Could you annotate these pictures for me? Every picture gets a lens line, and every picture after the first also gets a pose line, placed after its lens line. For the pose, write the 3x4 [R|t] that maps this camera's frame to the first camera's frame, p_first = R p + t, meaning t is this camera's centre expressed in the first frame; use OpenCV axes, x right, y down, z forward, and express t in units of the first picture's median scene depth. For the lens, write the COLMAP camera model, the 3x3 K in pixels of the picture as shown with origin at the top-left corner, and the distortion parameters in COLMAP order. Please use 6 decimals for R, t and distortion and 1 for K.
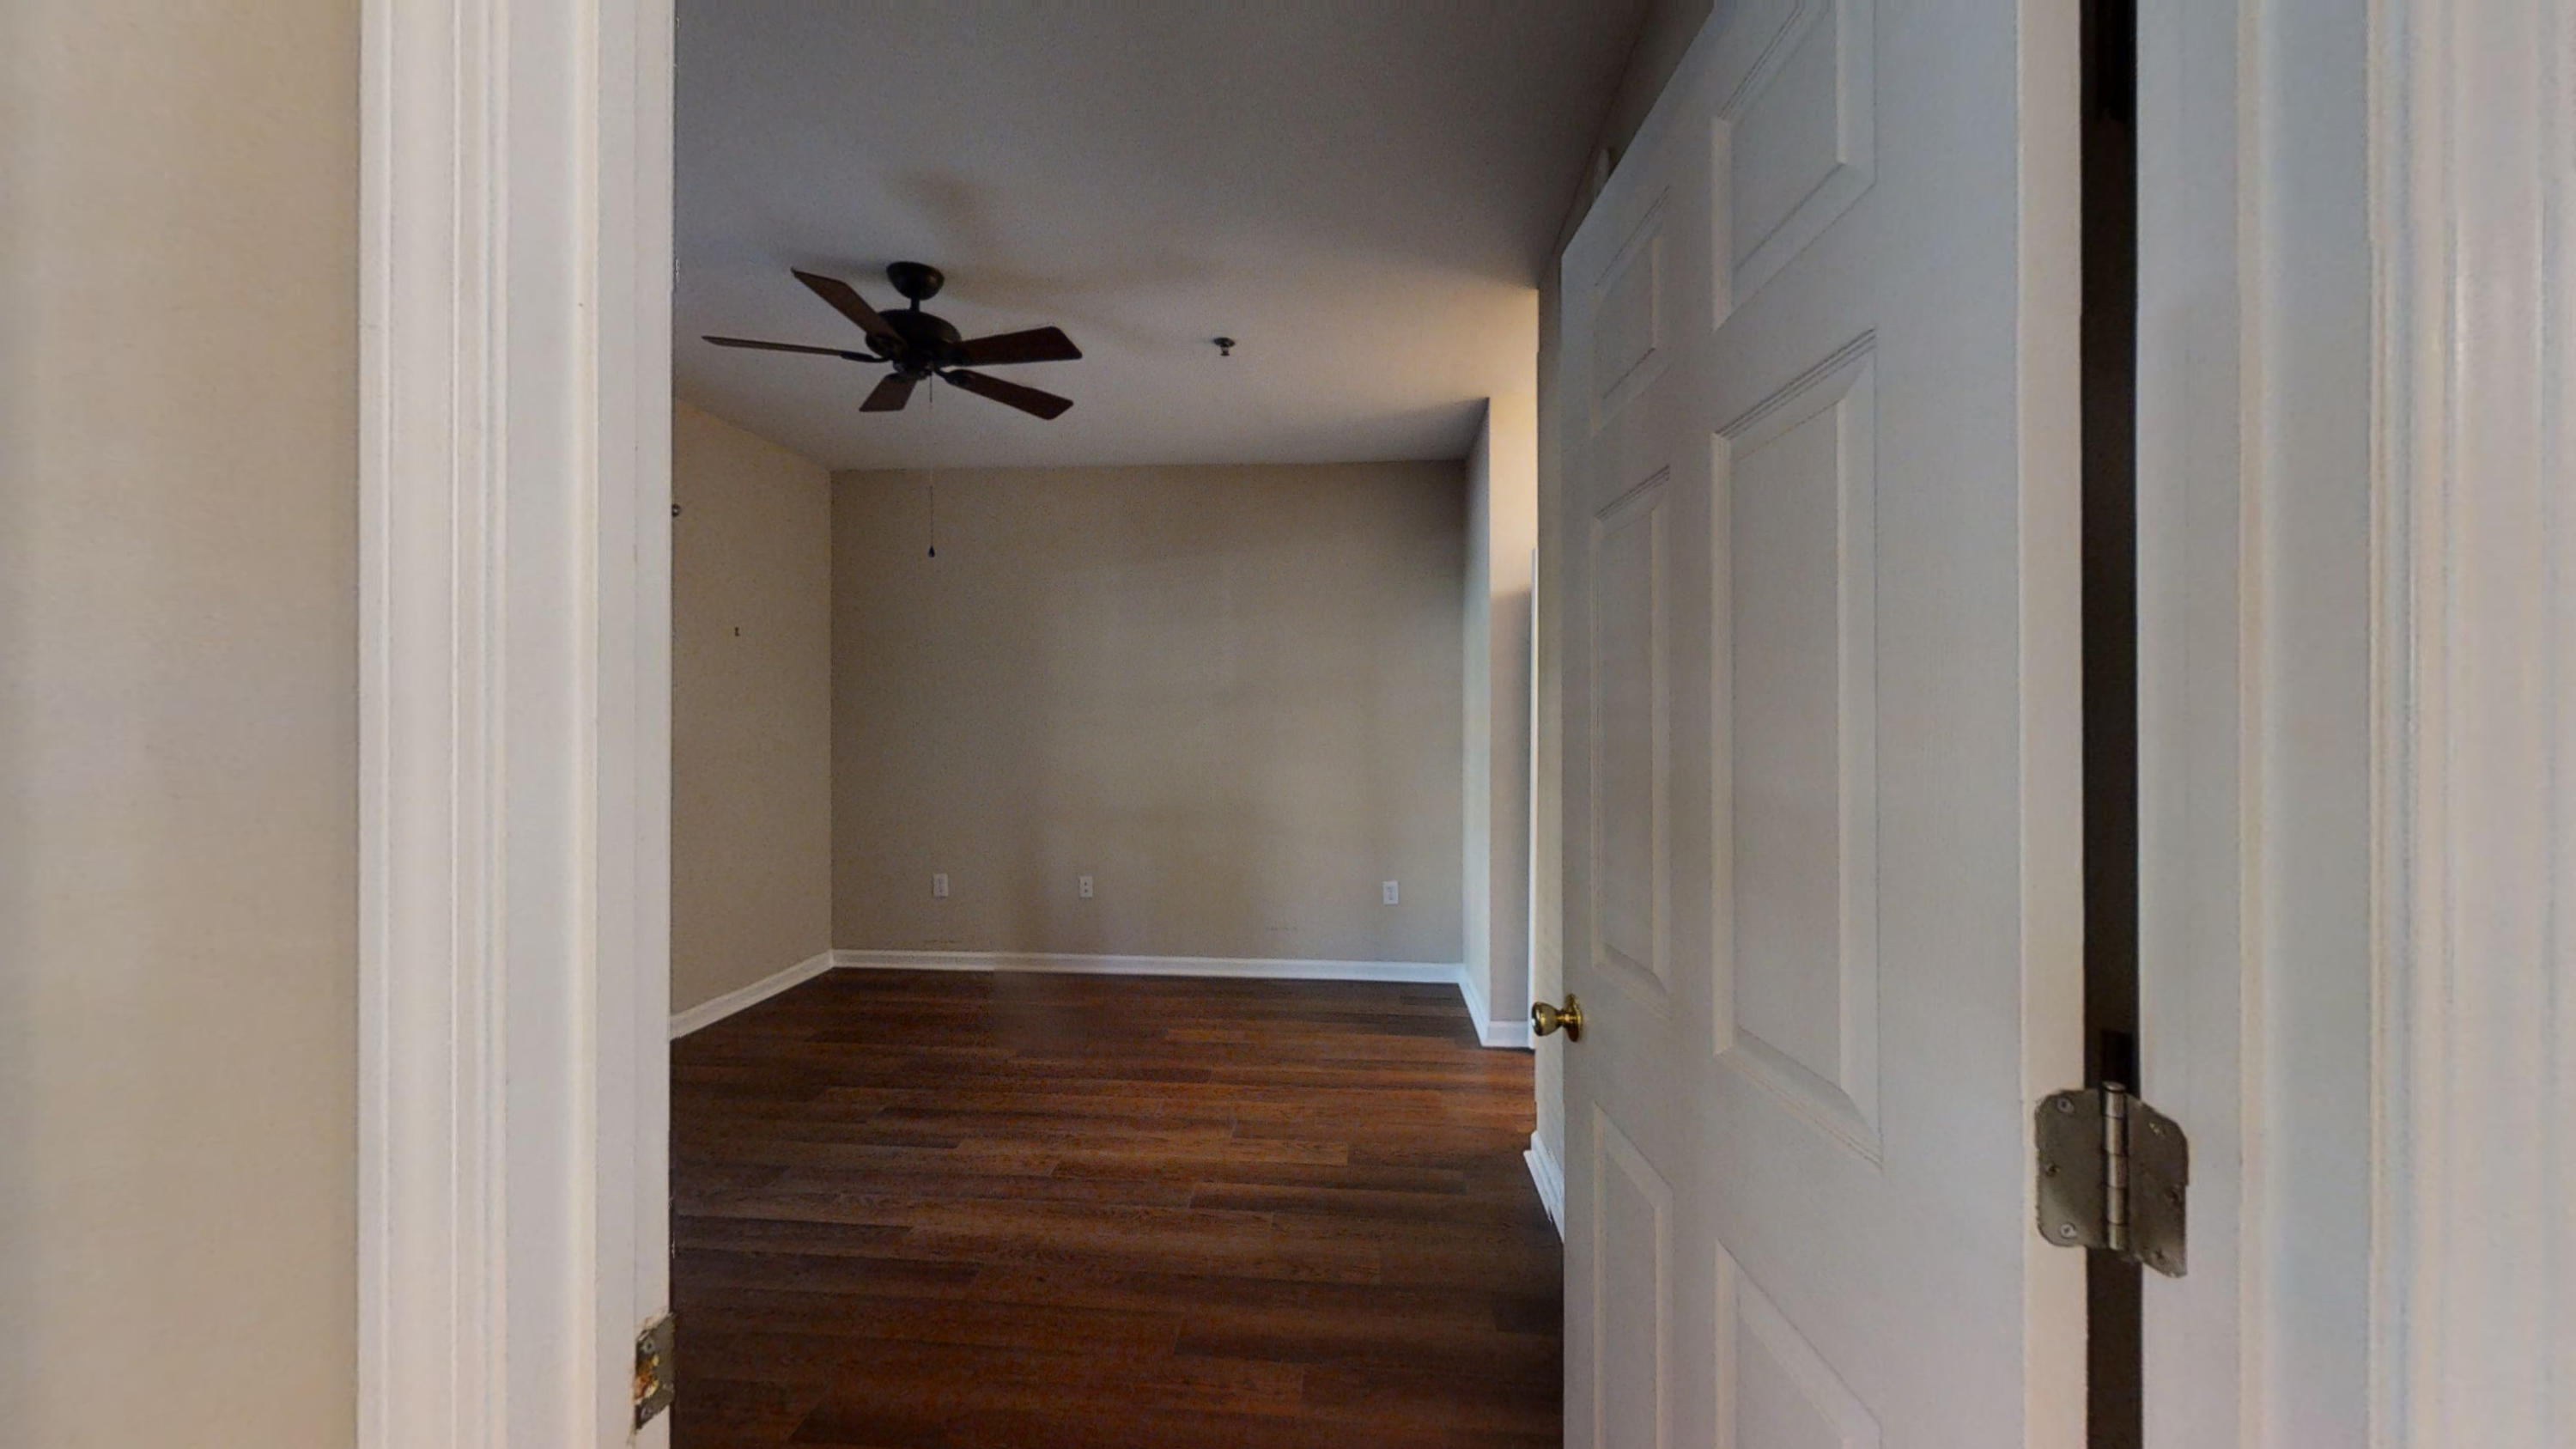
lens RADIAL K [[945.9, 0, 1288.0], [0, 945.9, 724.5], [0, 0, 1]] dist [0.000390, 0.000005]
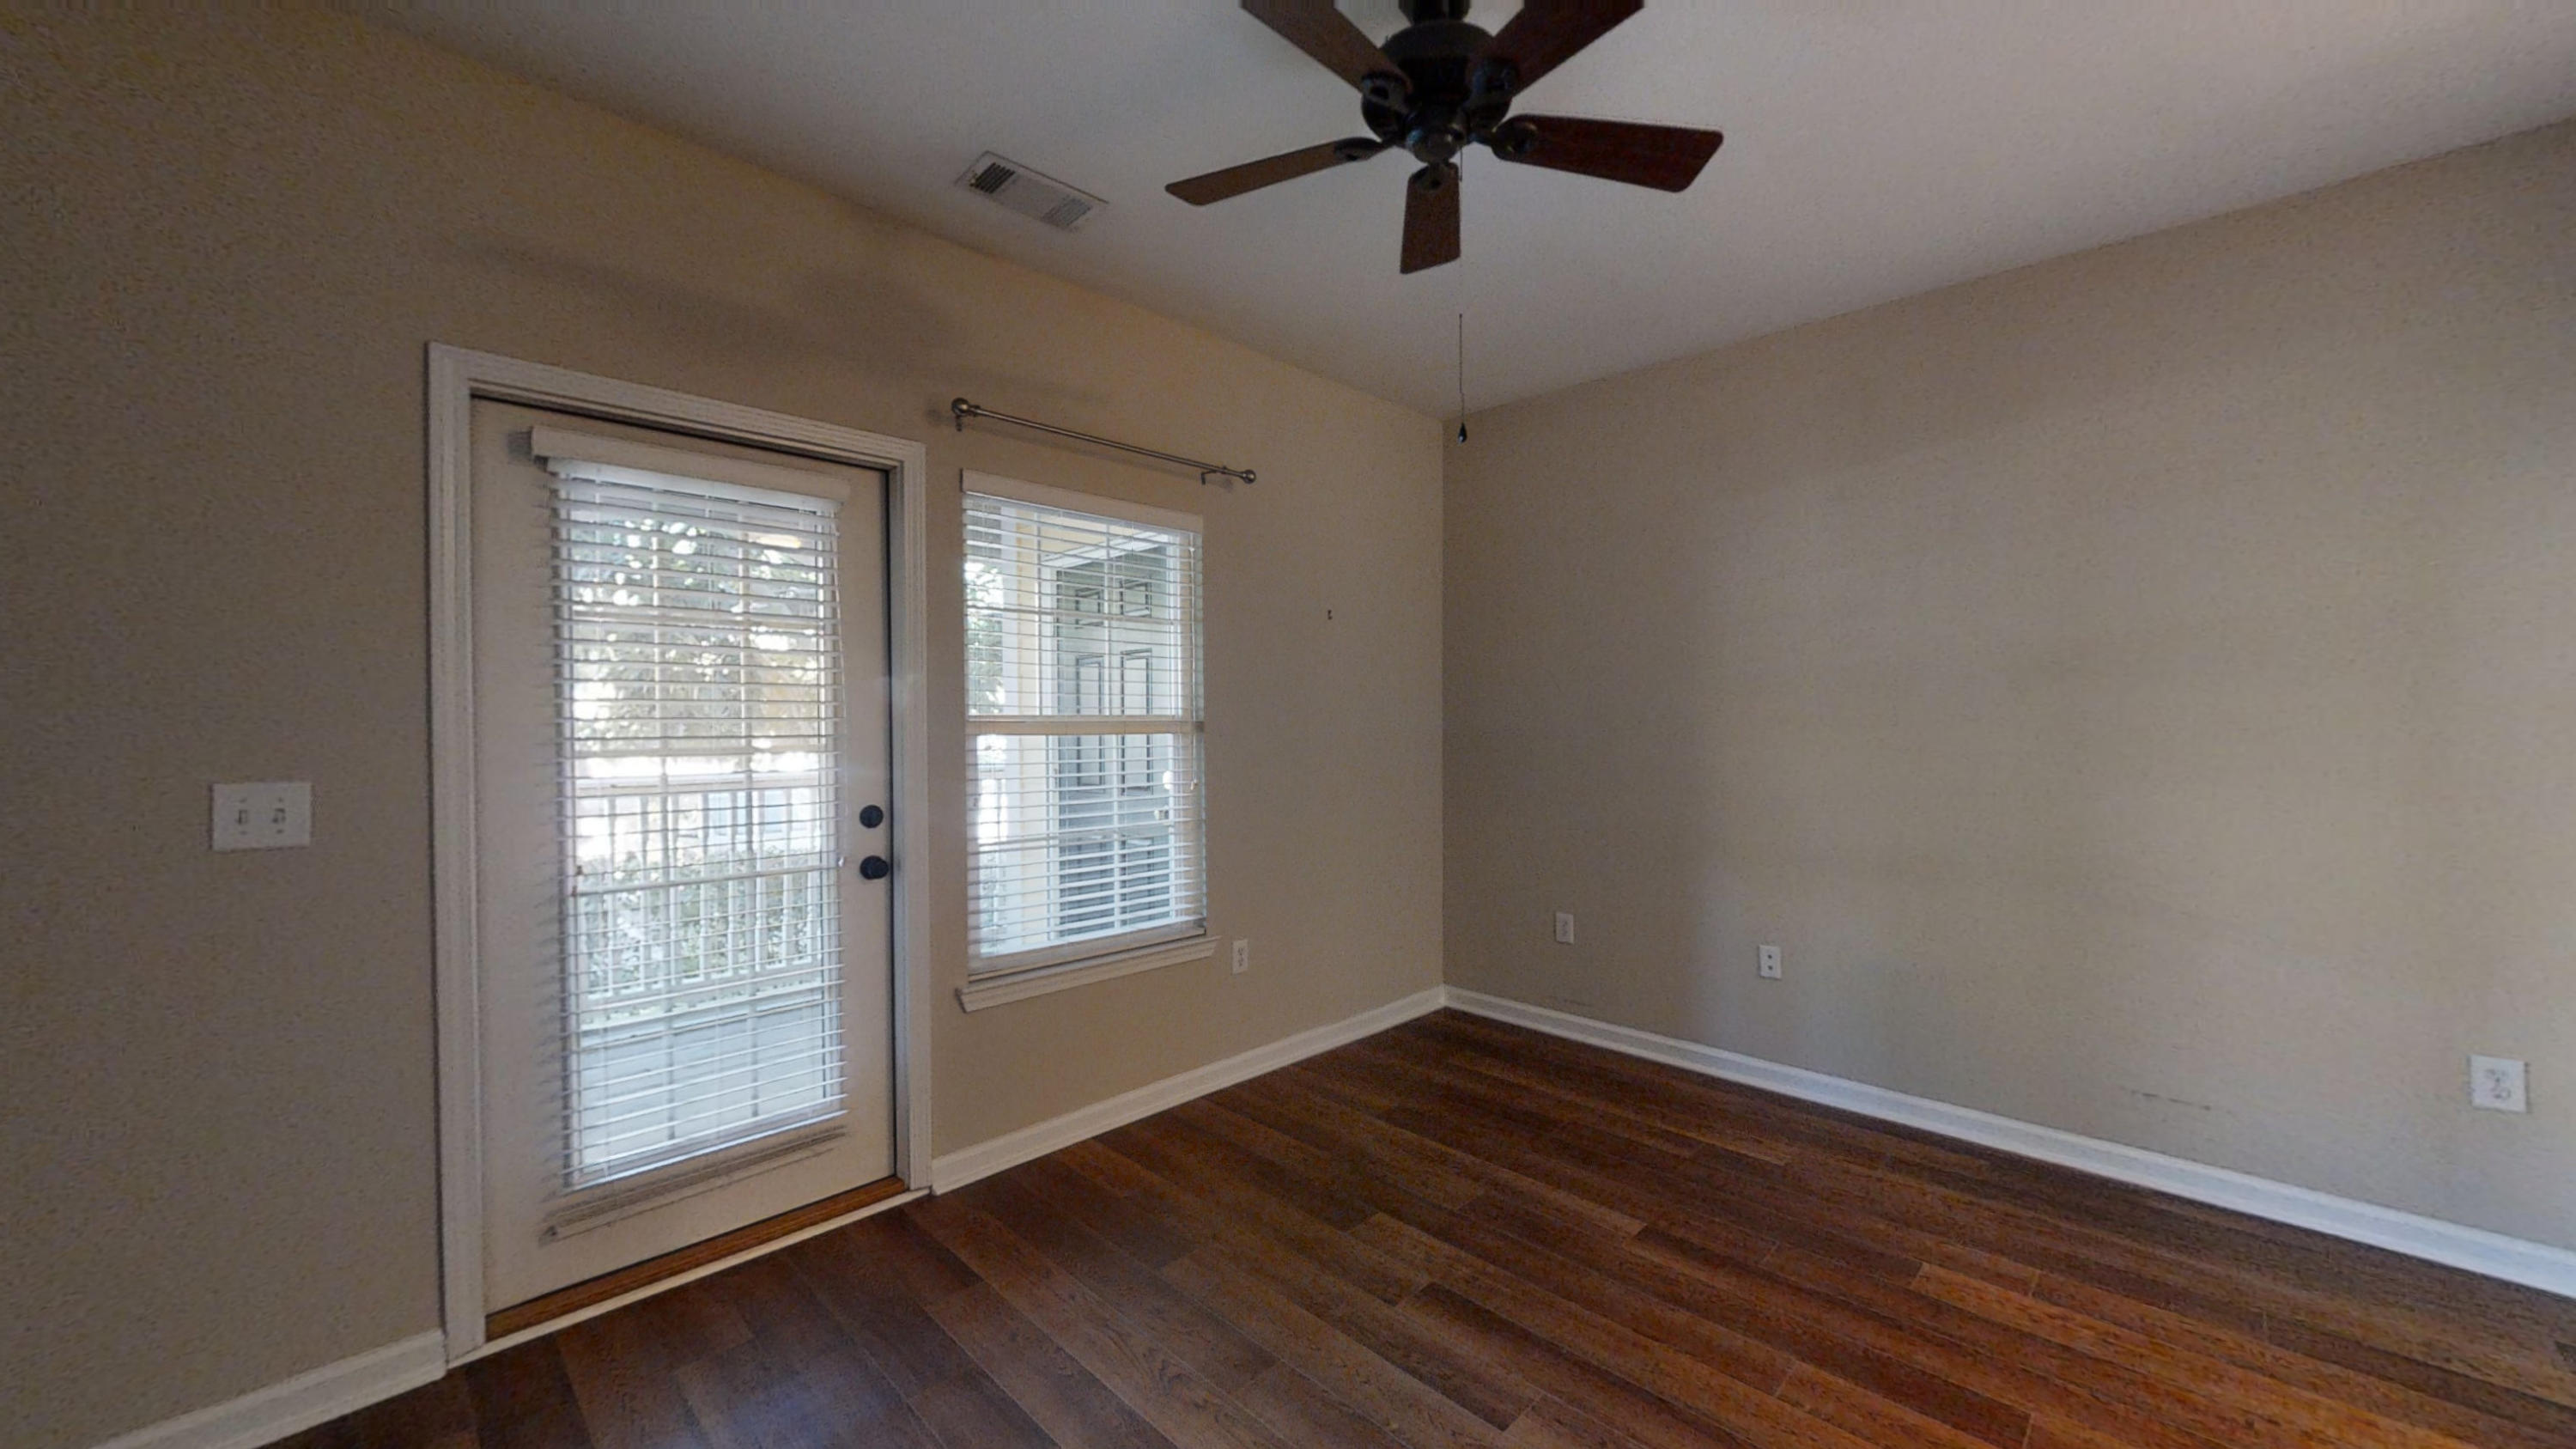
lens RADIAL K [[945.9, 0, 1288.0], [0, 945.9, 724.5], [0, 0, 1]] dist [0.000390, 0.000005]
pose [[0.762566, 0.003601, -0.646901, -0.054523], [0.002297, 0.999963, 0.008273, -0.002389], [0.646907, -0.007795, 0.762529, 0.351192]]
